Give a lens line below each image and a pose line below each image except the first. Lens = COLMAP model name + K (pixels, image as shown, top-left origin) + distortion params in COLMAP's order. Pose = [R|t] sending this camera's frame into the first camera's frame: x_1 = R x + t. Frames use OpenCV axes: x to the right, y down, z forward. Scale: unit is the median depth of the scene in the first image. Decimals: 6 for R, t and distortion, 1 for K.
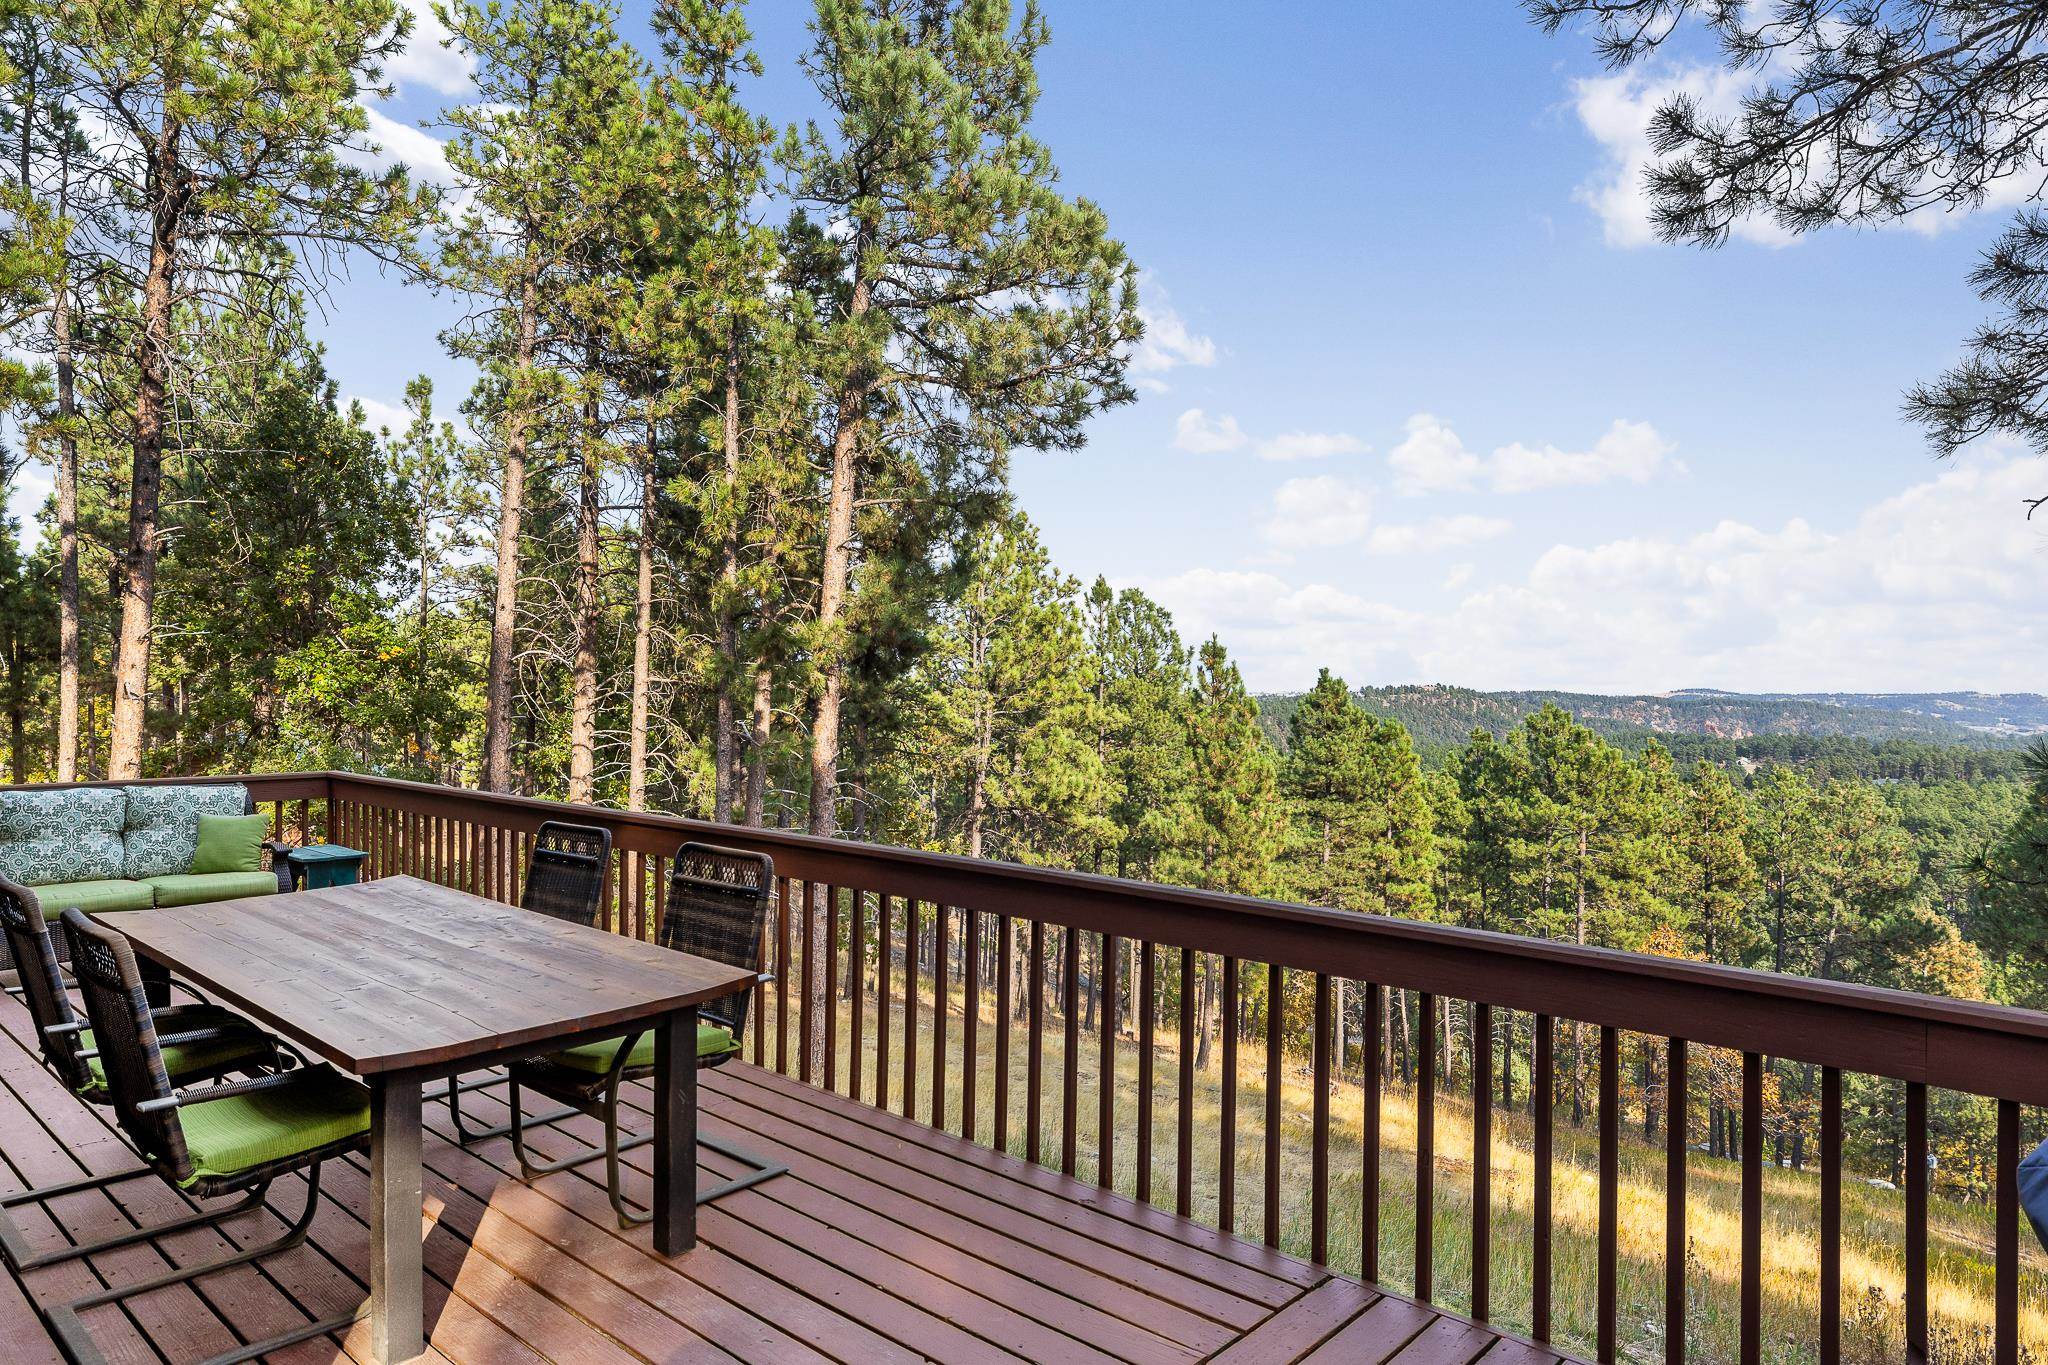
lens RADIAL K [[1282.7, 0, 1024.0], [0, 1282.7, 682.5], [0, 0, 1]] dist [-0.001208, -0.000651]
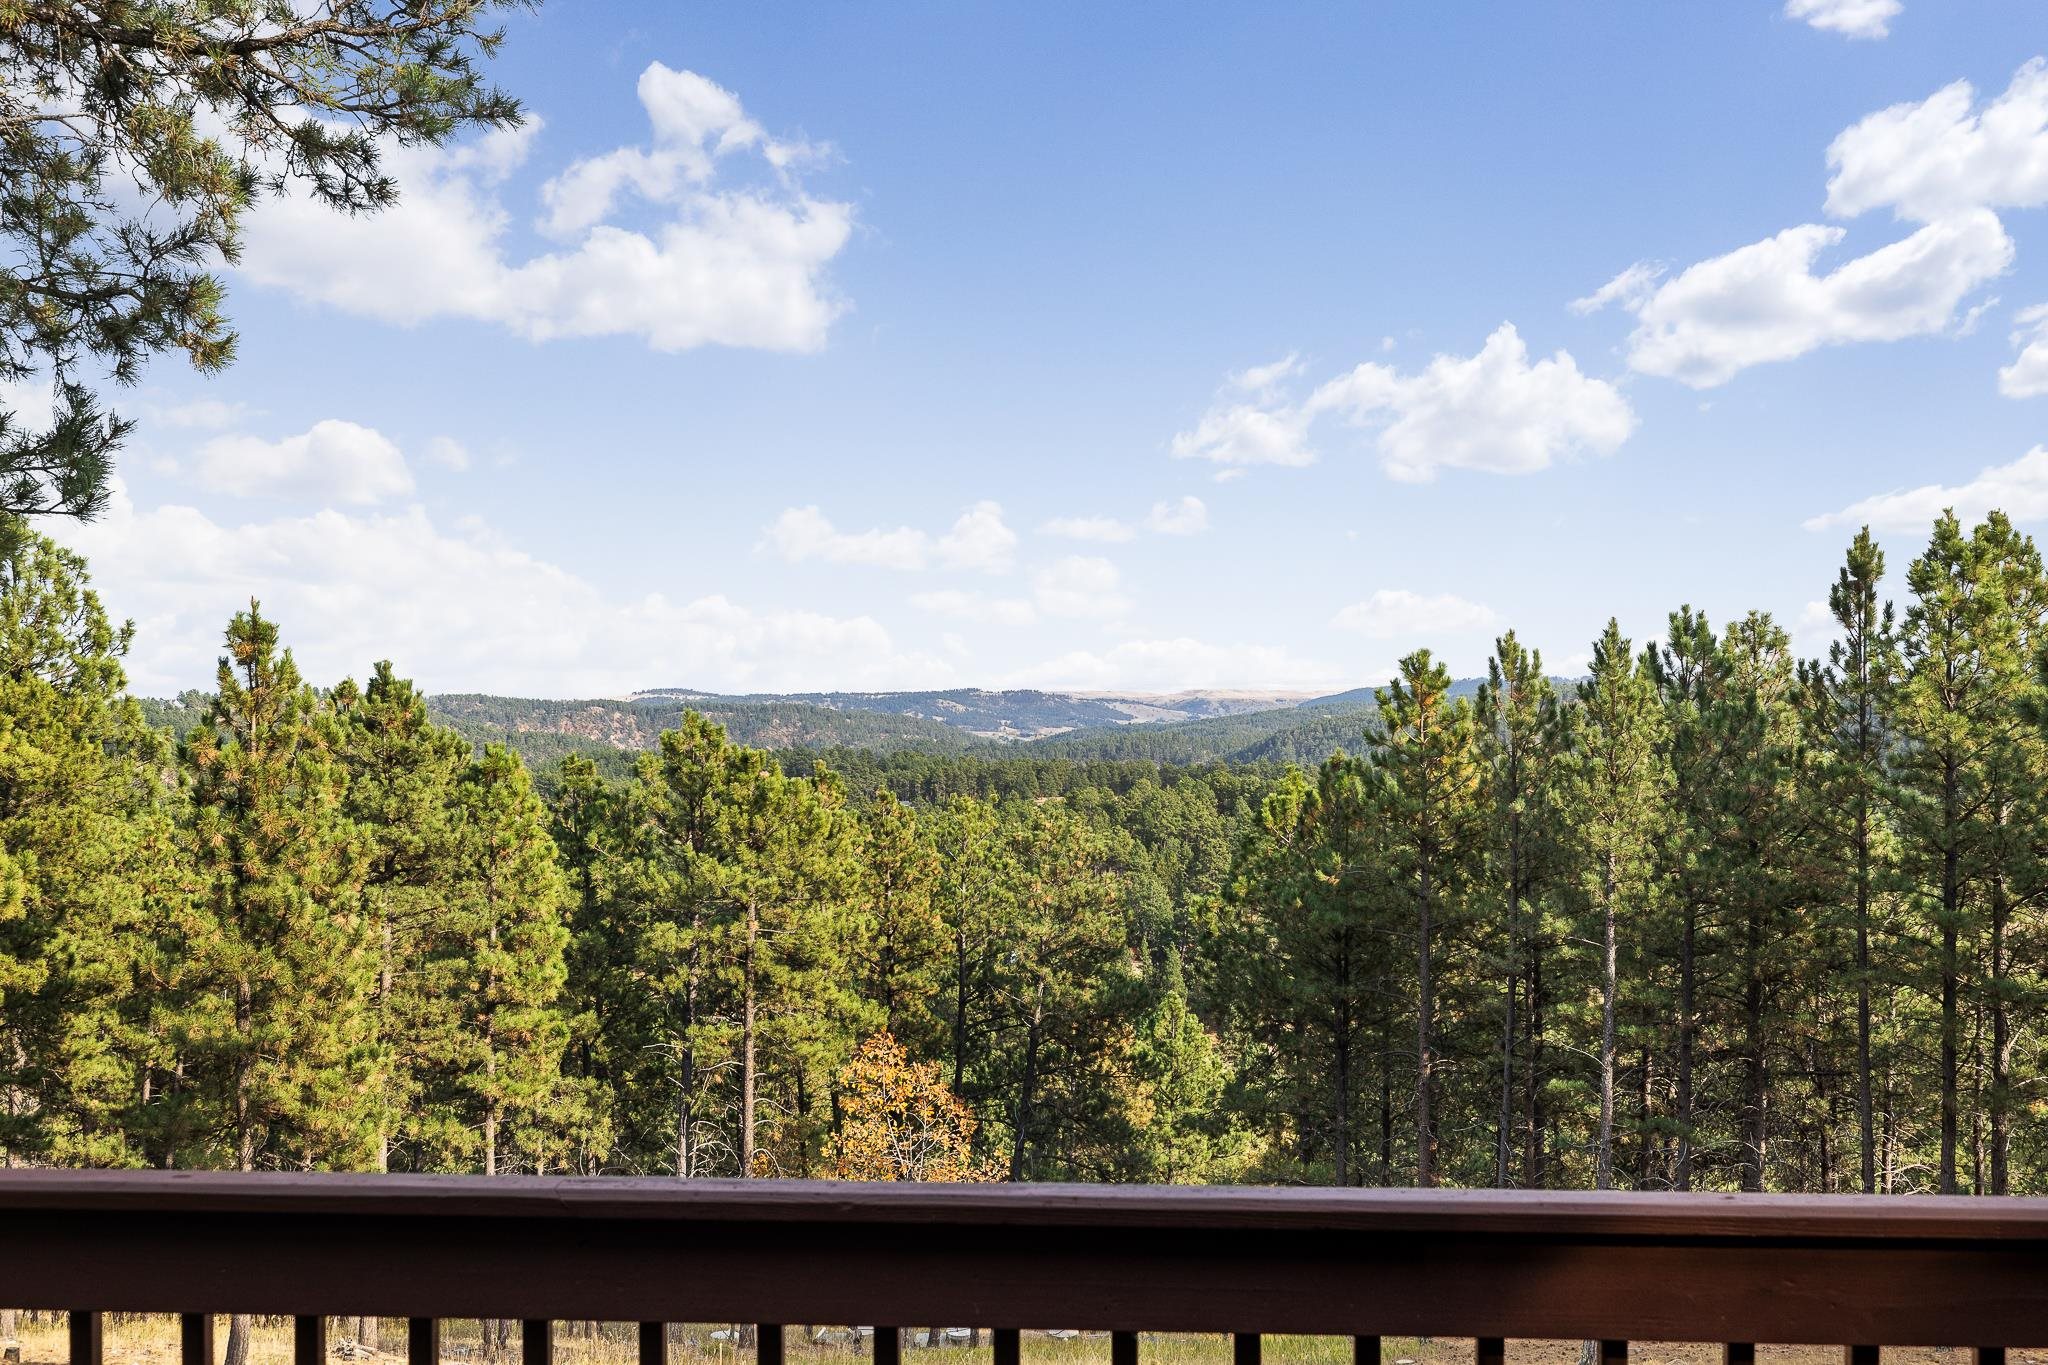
lens RADIAL K [[1977.9, 0, 1022.6], [0, 1977.9, 717.5], [0, 0, 1]] dist [0.002510, 0.002940]
pose [[0.790733, -0.019574, 0.611848, -0.084816], [0.009001, 0.999752, 0.020351, -0.000941], [-0.612095, -0.010585, 0.790714, 0.098256]]
